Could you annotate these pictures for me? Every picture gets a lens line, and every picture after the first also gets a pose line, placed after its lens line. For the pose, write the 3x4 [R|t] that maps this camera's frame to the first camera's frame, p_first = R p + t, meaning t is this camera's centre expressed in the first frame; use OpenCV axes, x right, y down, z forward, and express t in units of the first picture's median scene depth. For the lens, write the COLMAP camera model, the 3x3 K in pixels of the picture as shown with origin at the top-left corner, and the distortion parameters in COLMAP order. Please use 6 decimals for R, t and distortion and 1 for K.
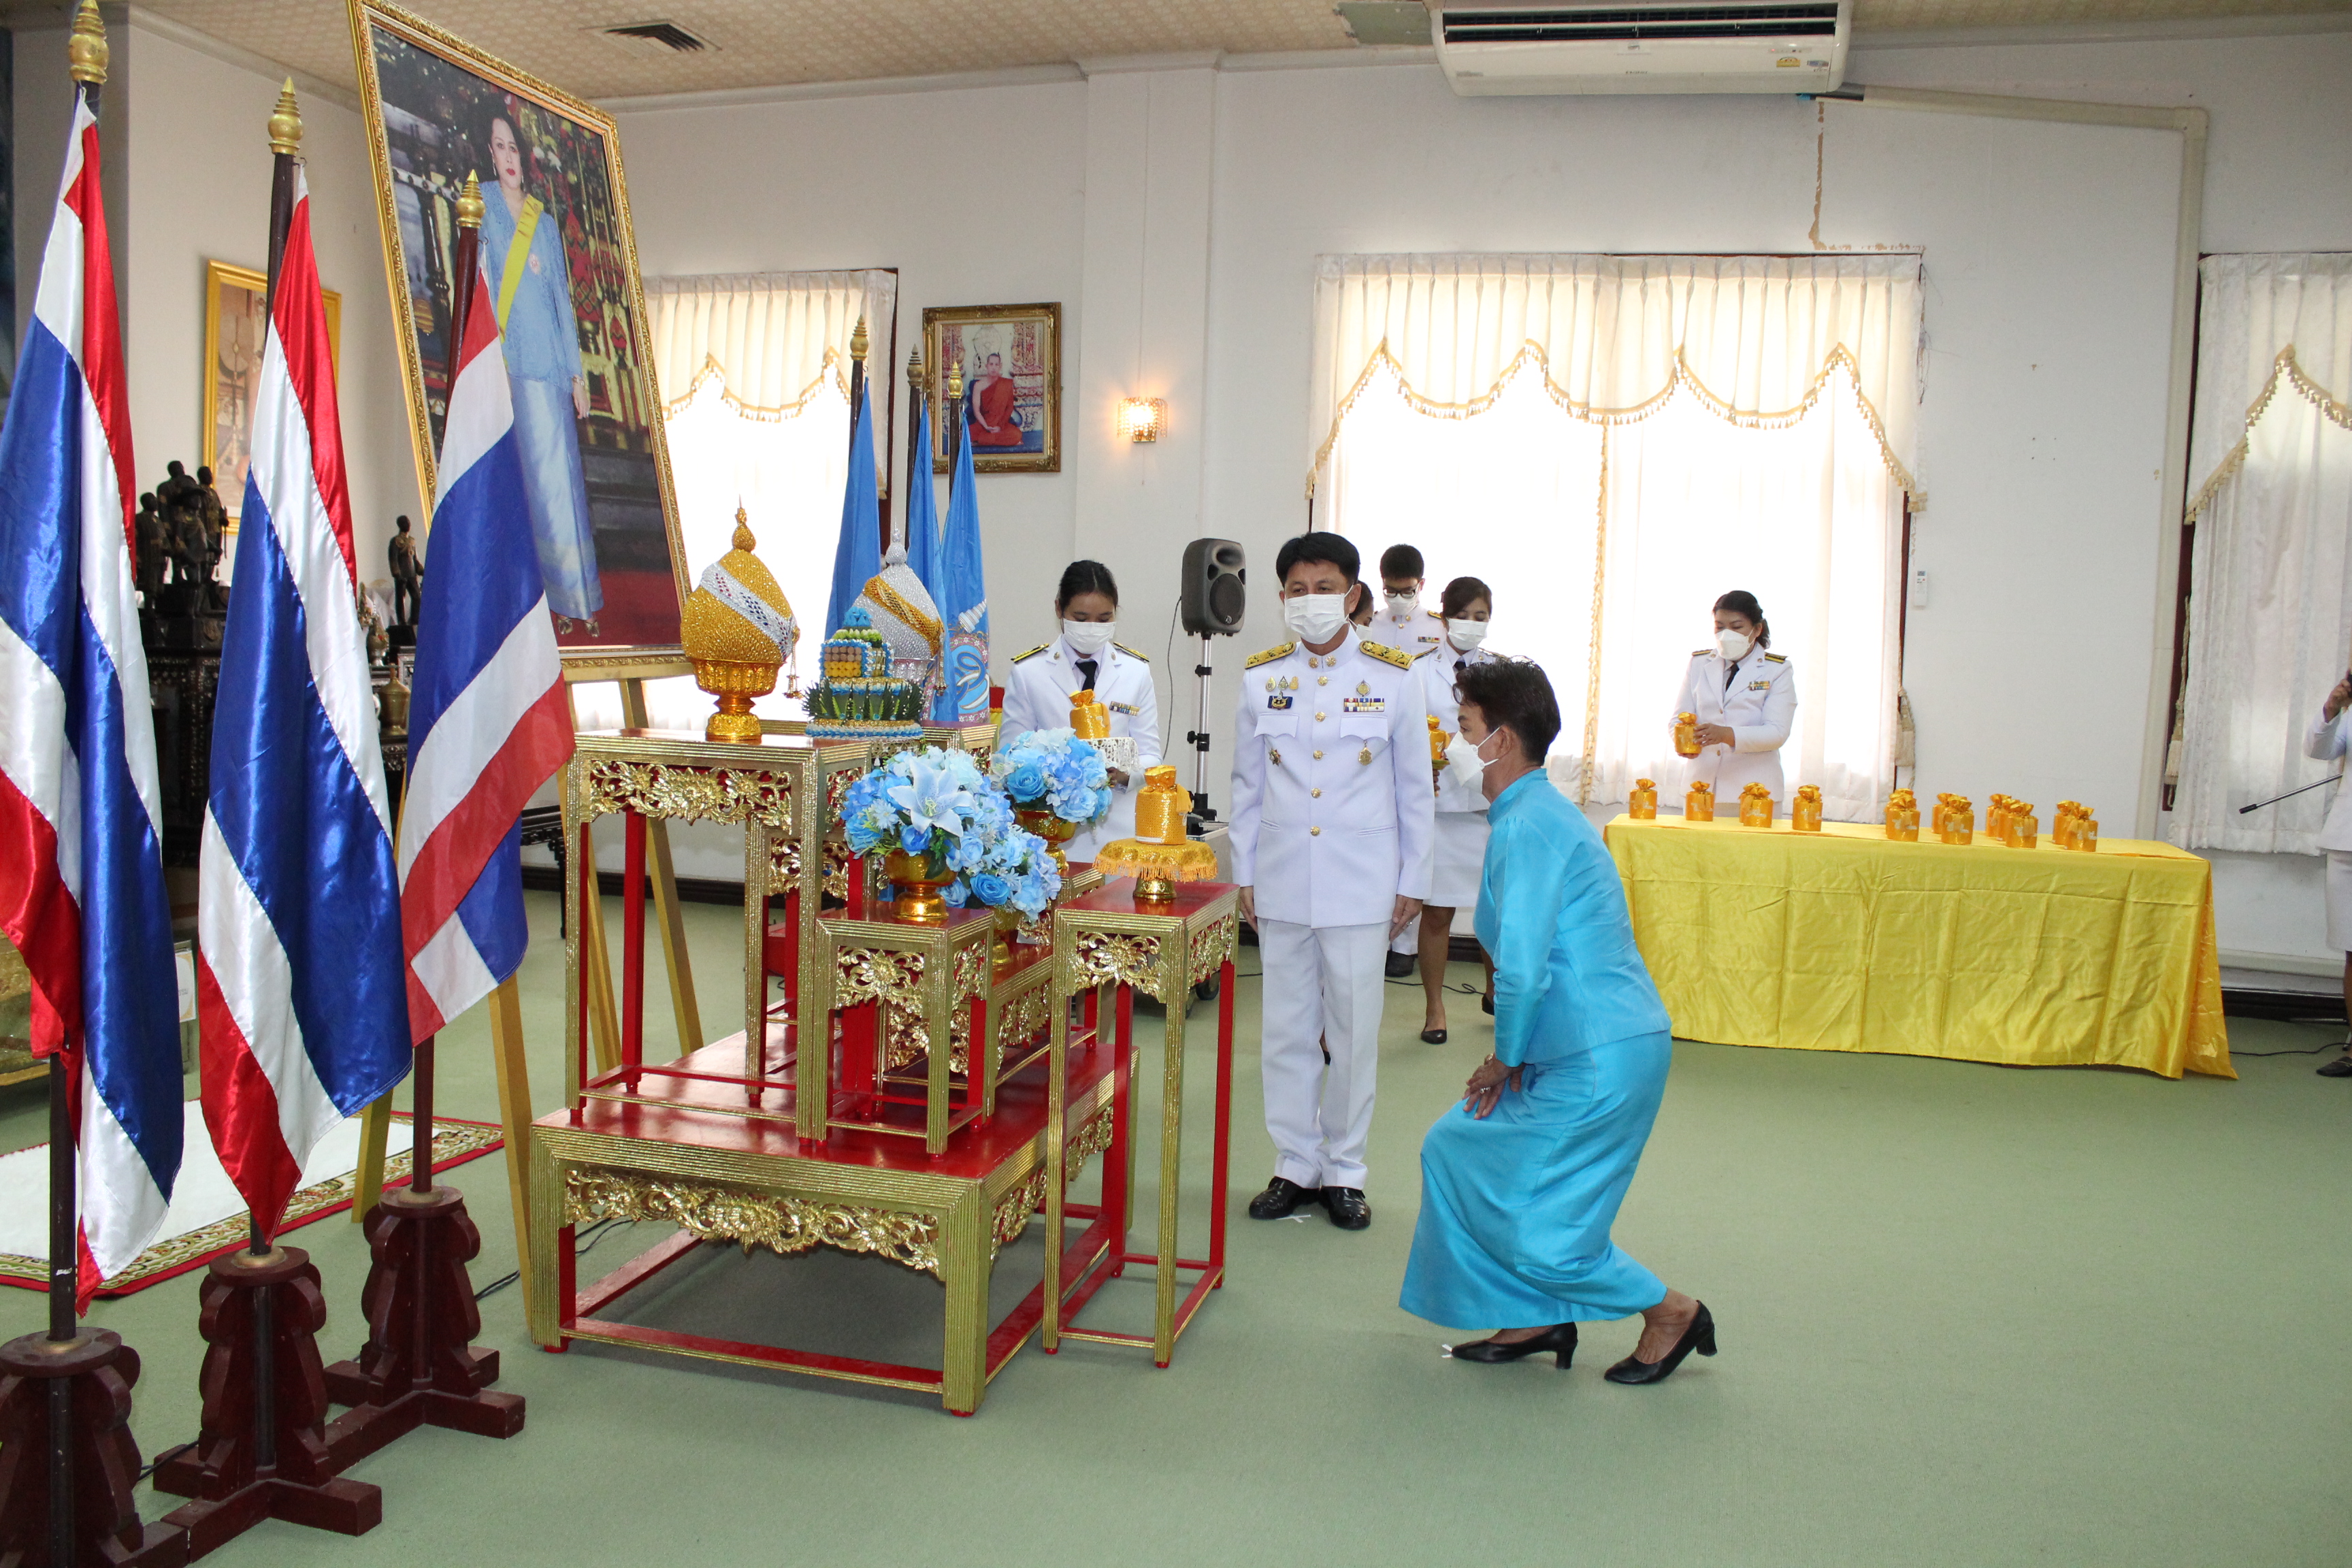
lens RADIAL K [[1946.9, 0, 1154.7], [0, 1946.9, 805.9], [0, 0, 1]] dist [-0.169652, 0.151360]
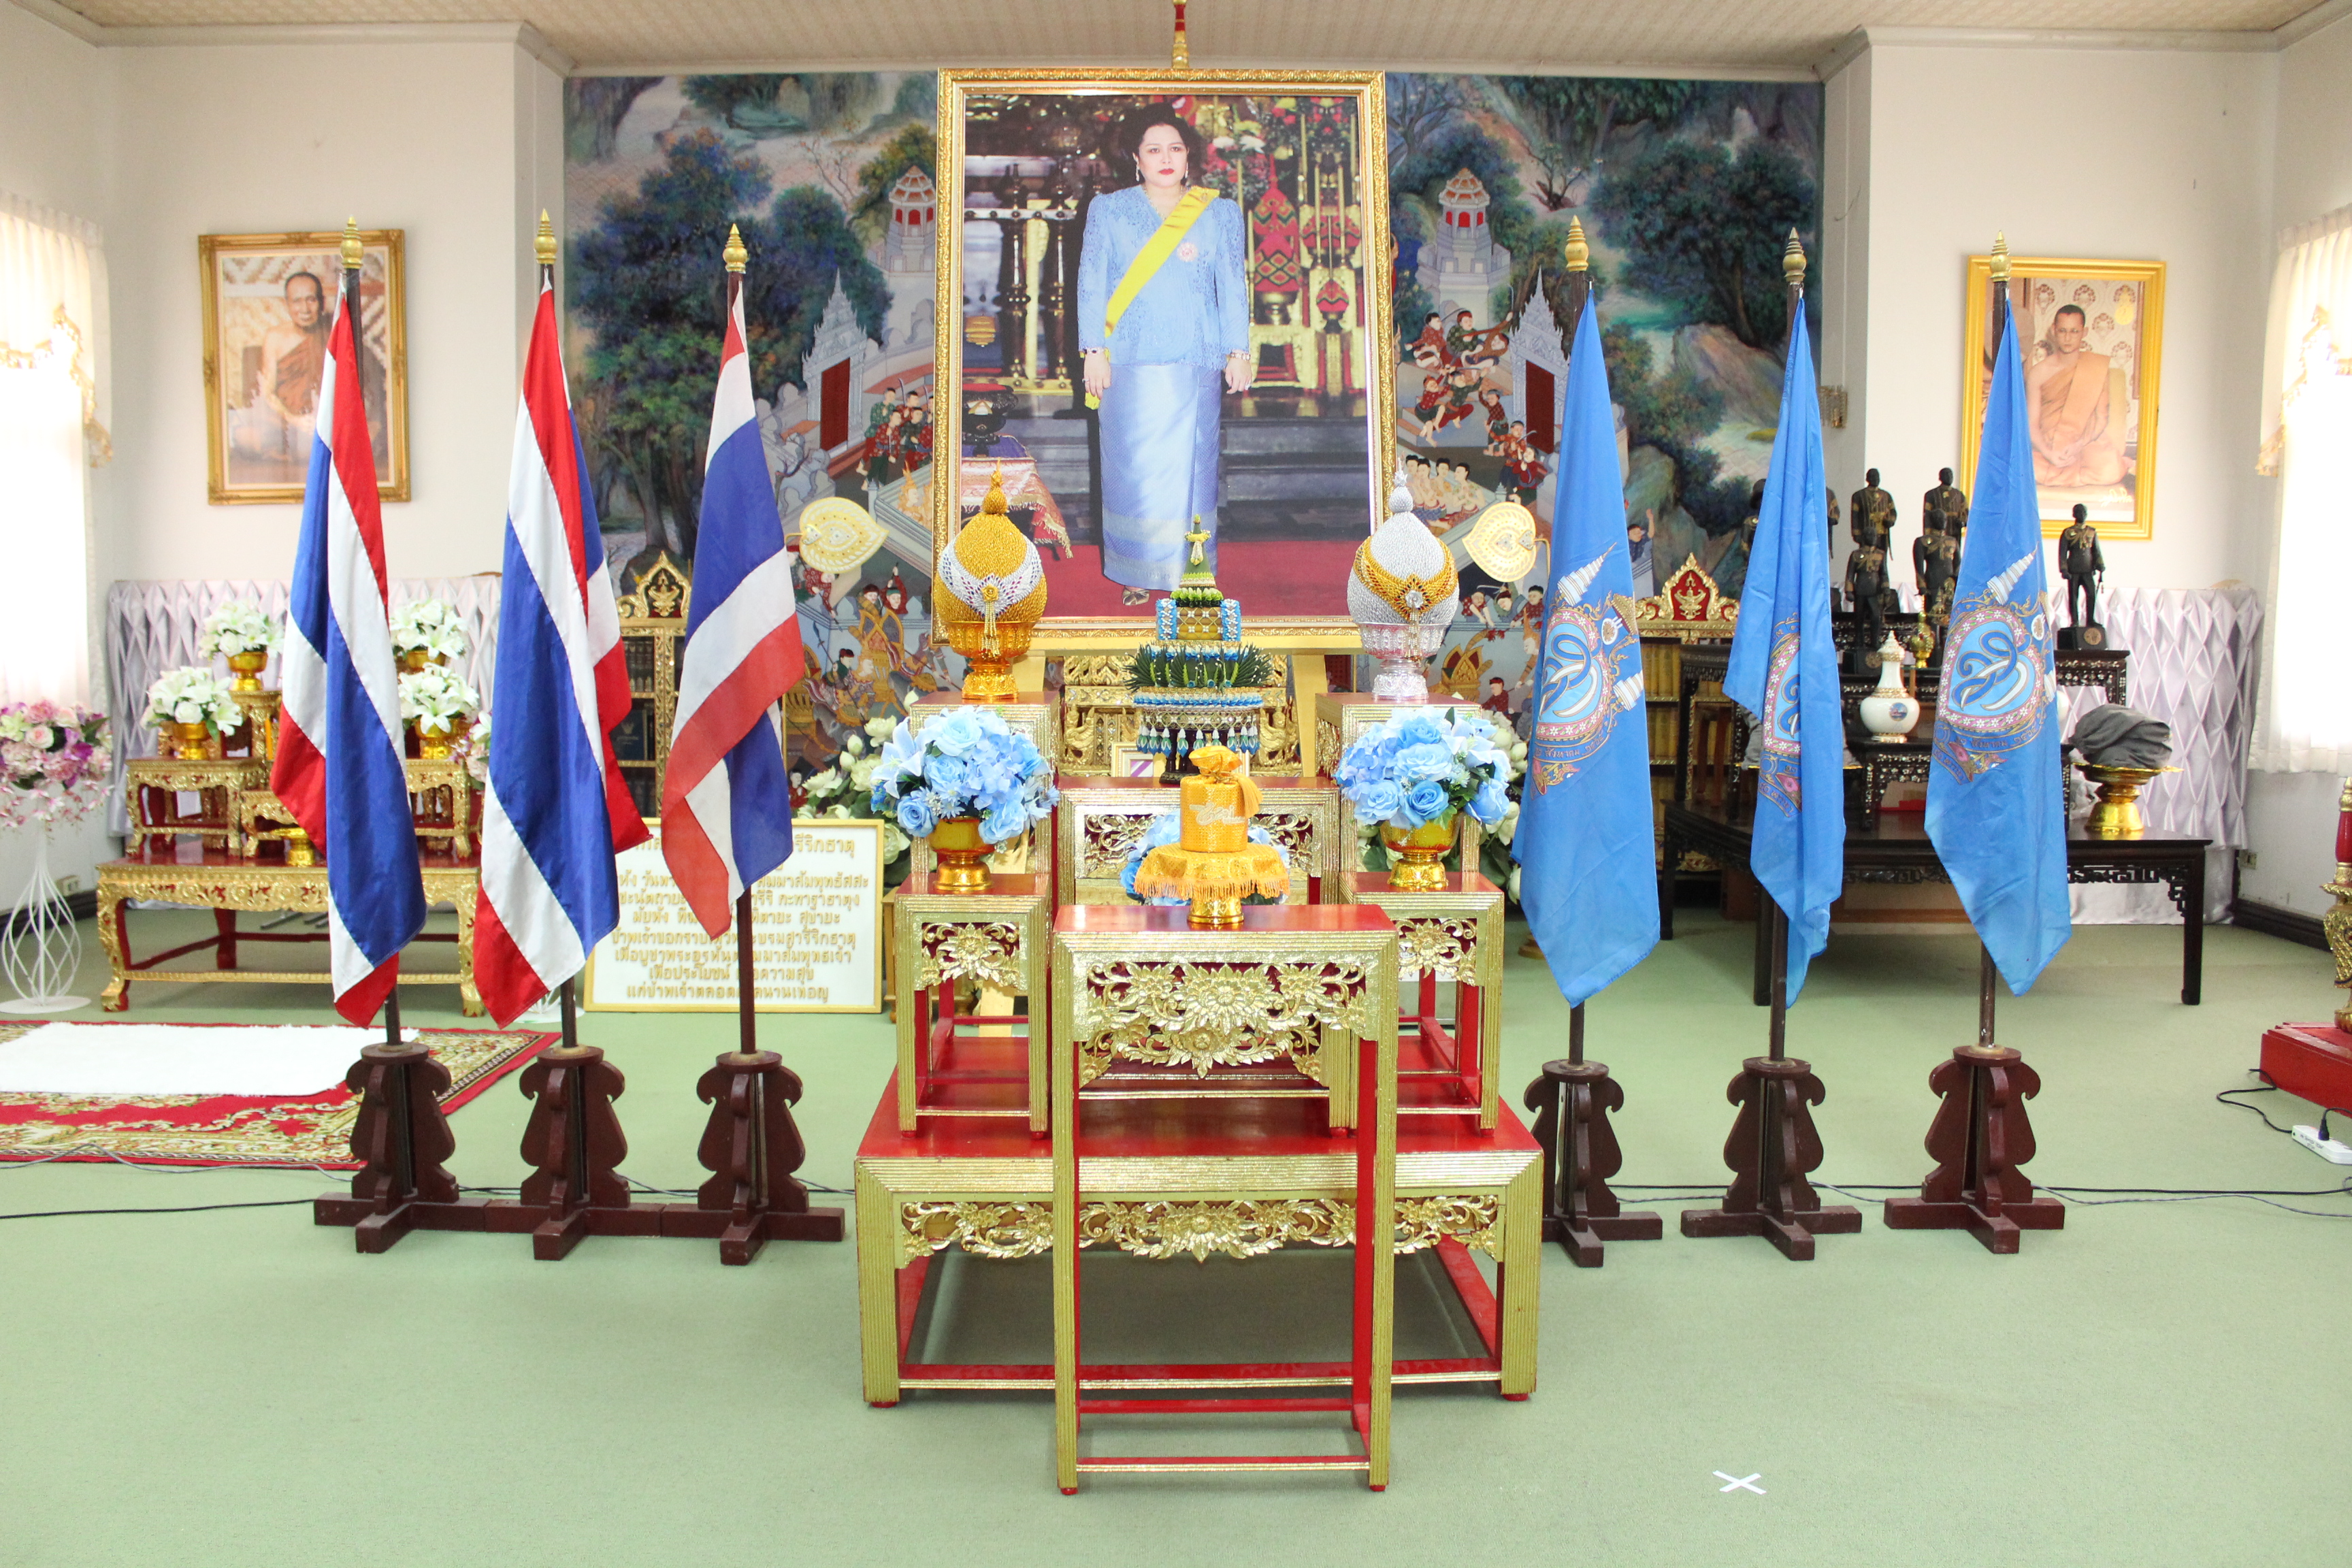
lens RADIAL K [[1941.8, 0, 1151.6], [0, 1941.8, 805.2], [0, 0, 1]] dist [-0.169319, 0.148670]
pose [[0.261727, 0.059423, -0.963311, 0.710238], [-0.081166, 0.995922, 0.039382, -0.023467], [0.961723, 0.067881, 0.265483, 0.732420]]
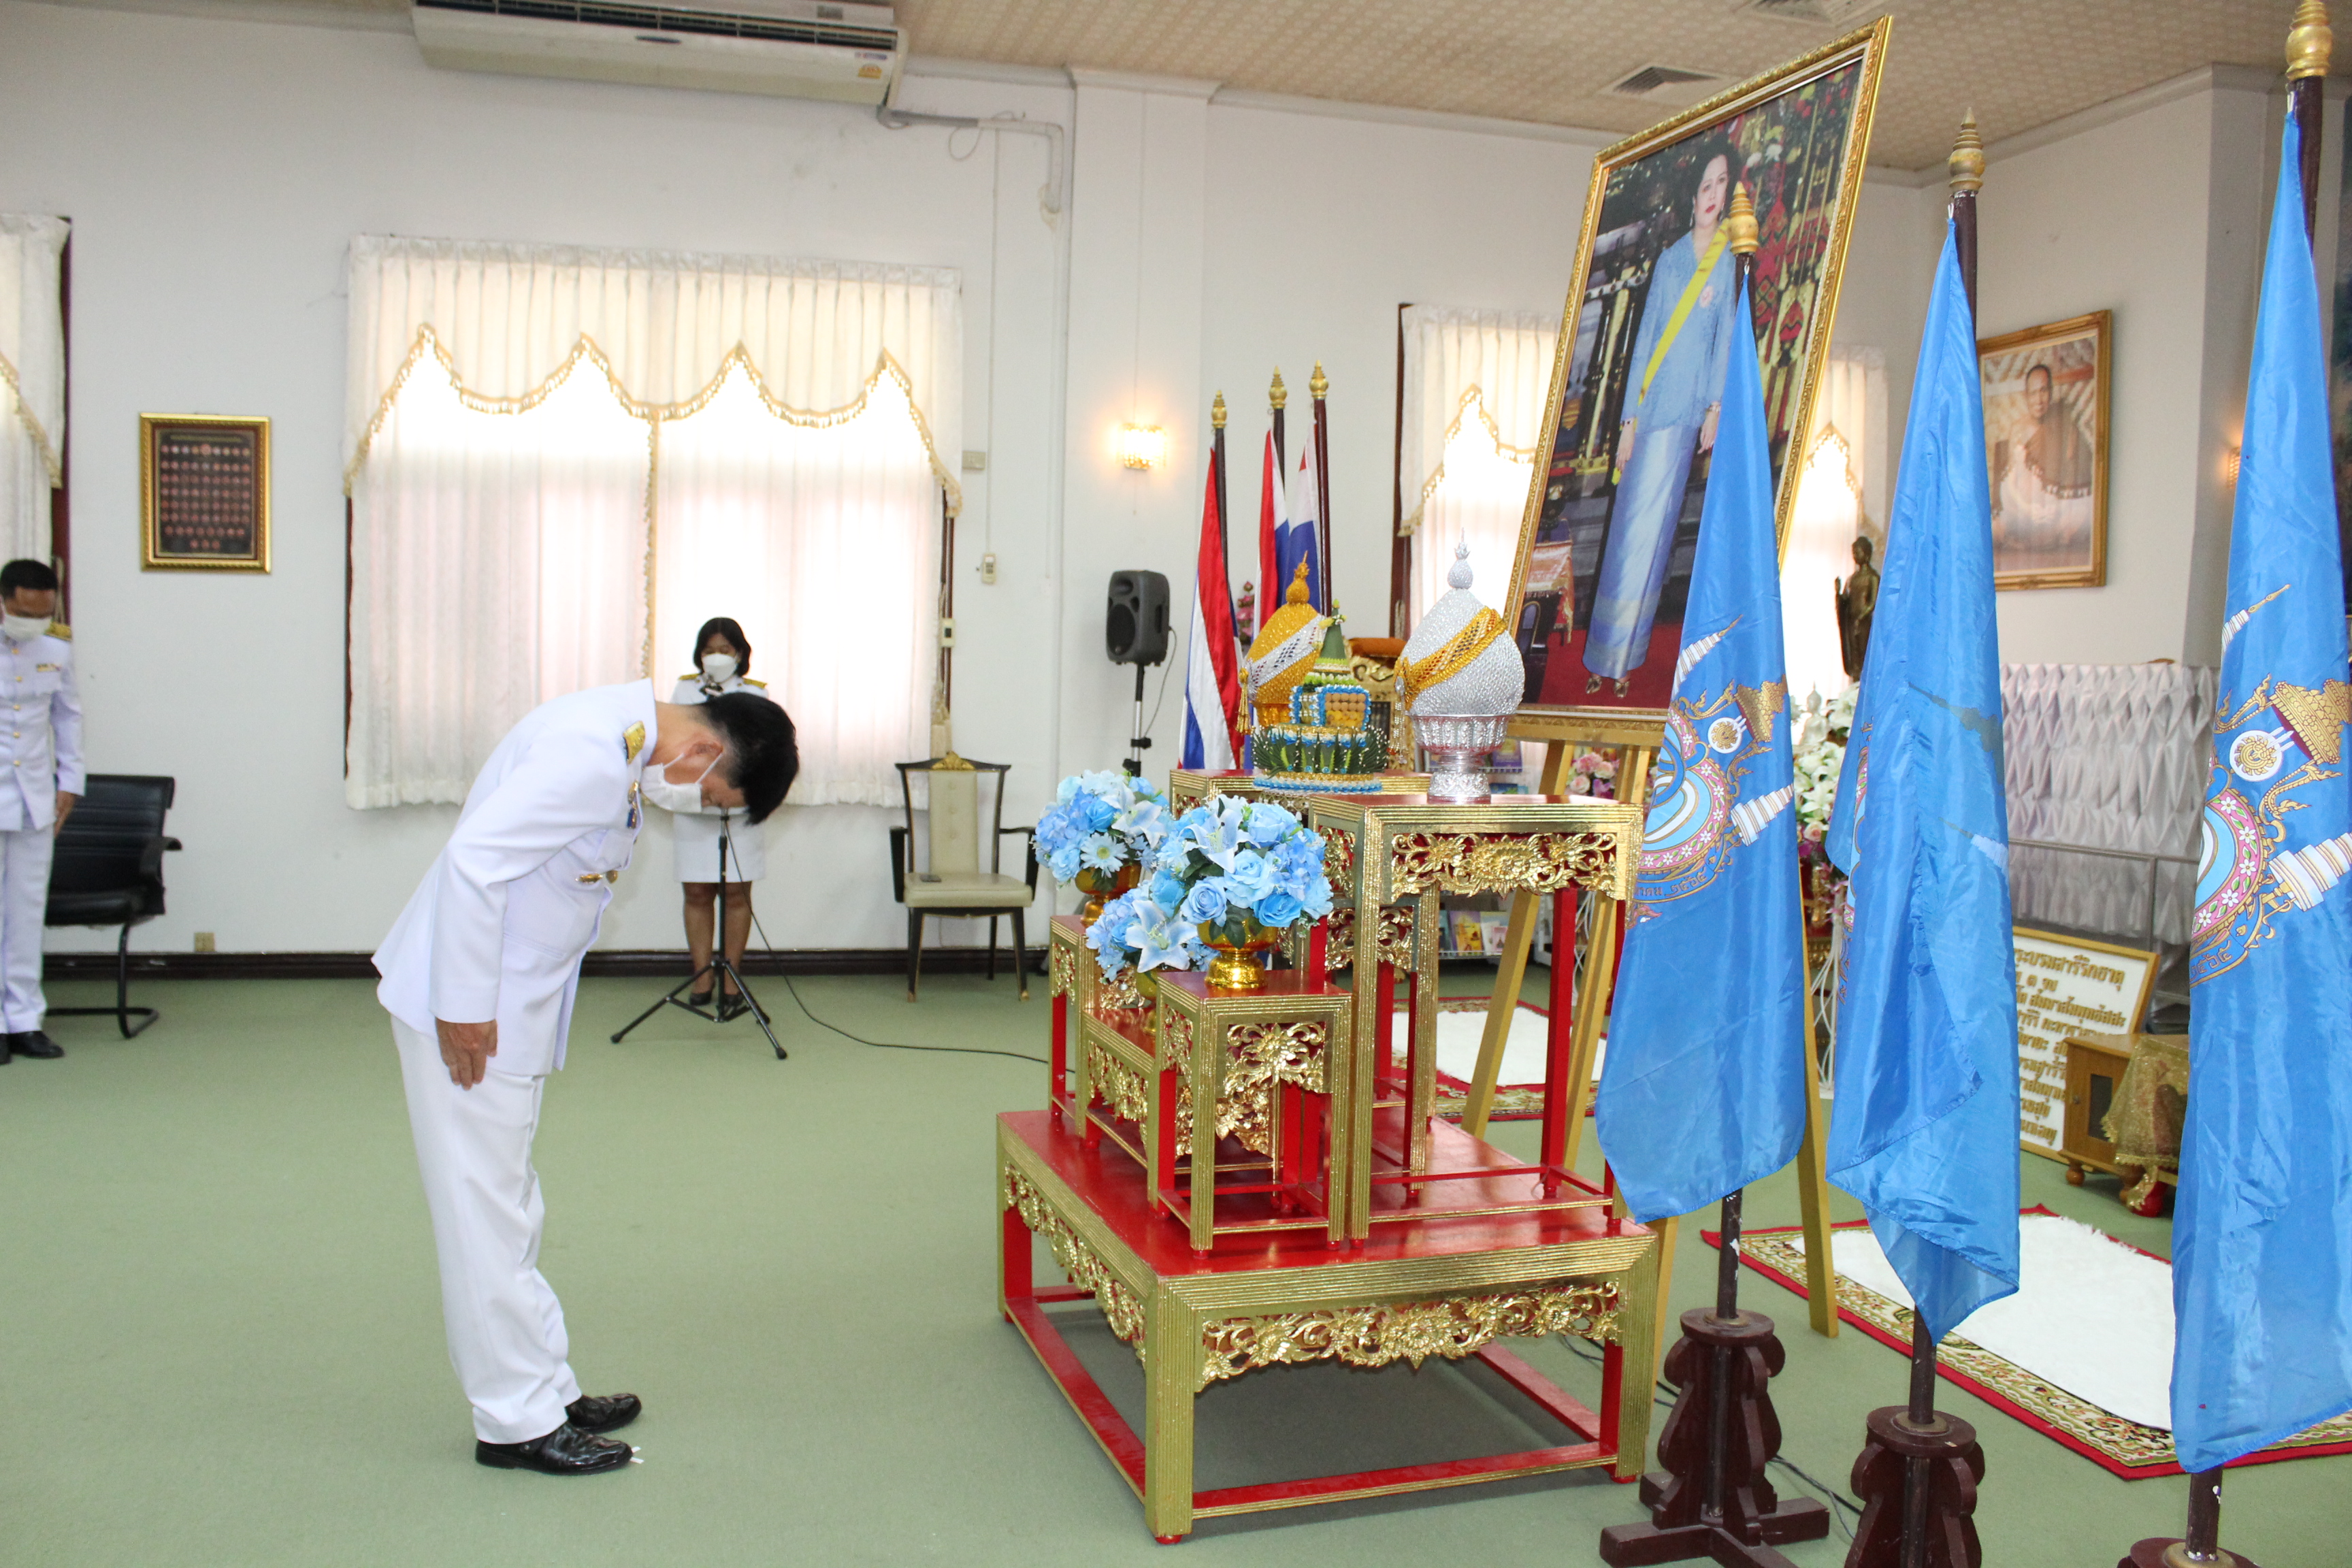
lens RADIAL K [[1938.7, 0, 1145.9], [0, 1938.7, 807.4], [0, 0, 1]] dist [-0.168531, 0.145102]
pose [[-0.859836, -0.017455, -0.510273, 0.377078], [-0.098419, 0.986338, 0.132102, -0.138085], [0.500996, 0.163806, -0.849806, 1.710206]]
